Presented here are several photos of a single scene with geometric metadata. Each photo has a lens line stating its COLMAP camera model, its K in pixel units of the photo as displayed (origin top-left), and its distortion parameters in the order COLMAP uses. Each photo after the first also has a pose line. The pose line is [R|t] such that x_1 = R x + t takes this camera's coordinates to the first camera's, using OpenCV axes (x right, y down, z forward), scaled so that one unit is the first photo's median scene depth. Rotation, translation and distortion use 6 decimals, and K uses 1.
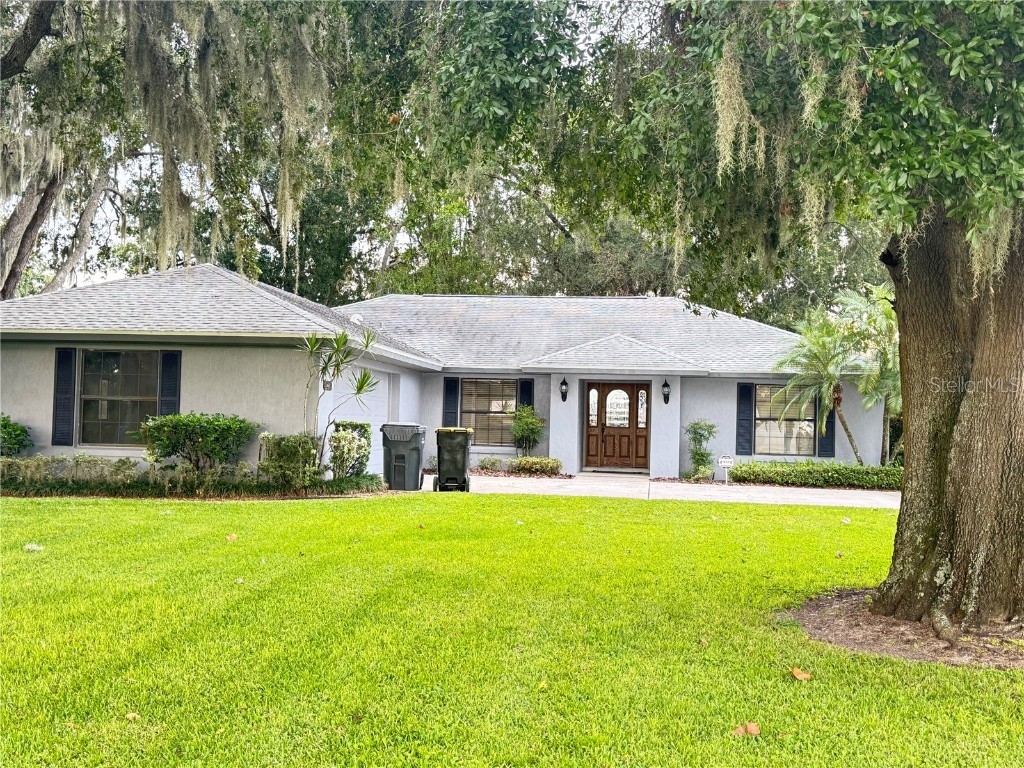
lens RADIAL K [[1122.3, 0, 512.0], [0, 1122.3, 384.0], [0, 0, 1]] dist [0.000768, 0.005012]
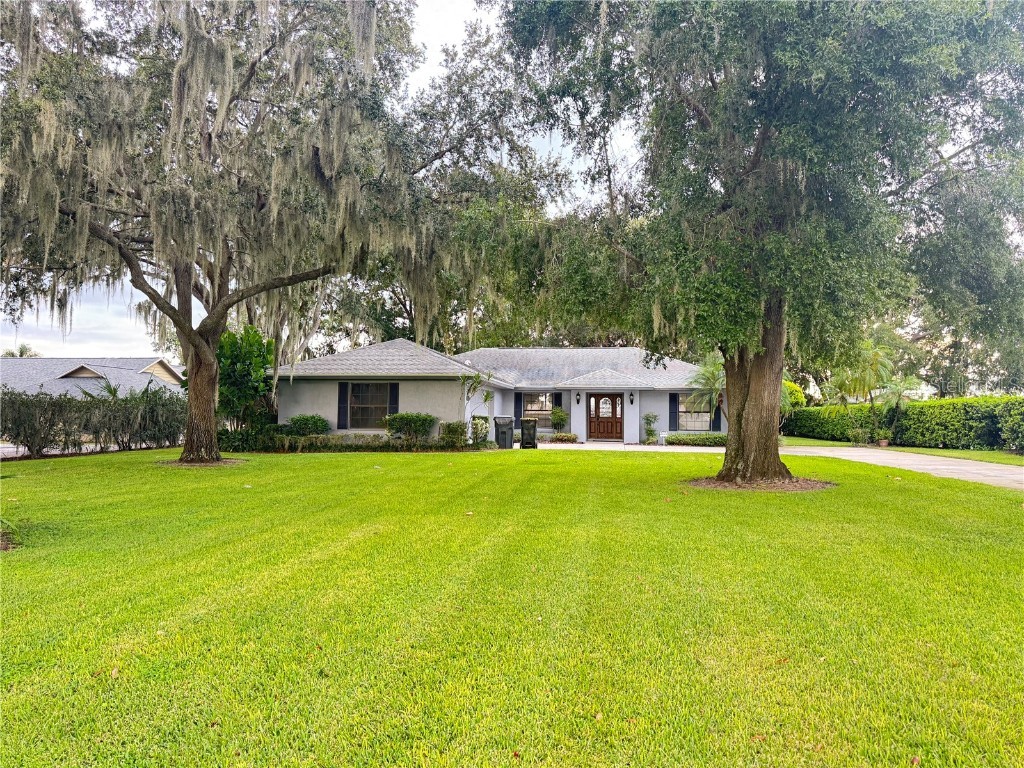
lens RADIAL K [[727.4, 0, 495.2], [0, 727.4, 384.0], [0, 0, 1]] dist [0.001315, 0.000052]
pose [[0.998992, -0.016717, -0.041668, -0.046892], [0.016170, 0.999779, -0.013423, -0.004982], [0.041883, 0.012736, 0.999041, -0.273368]]
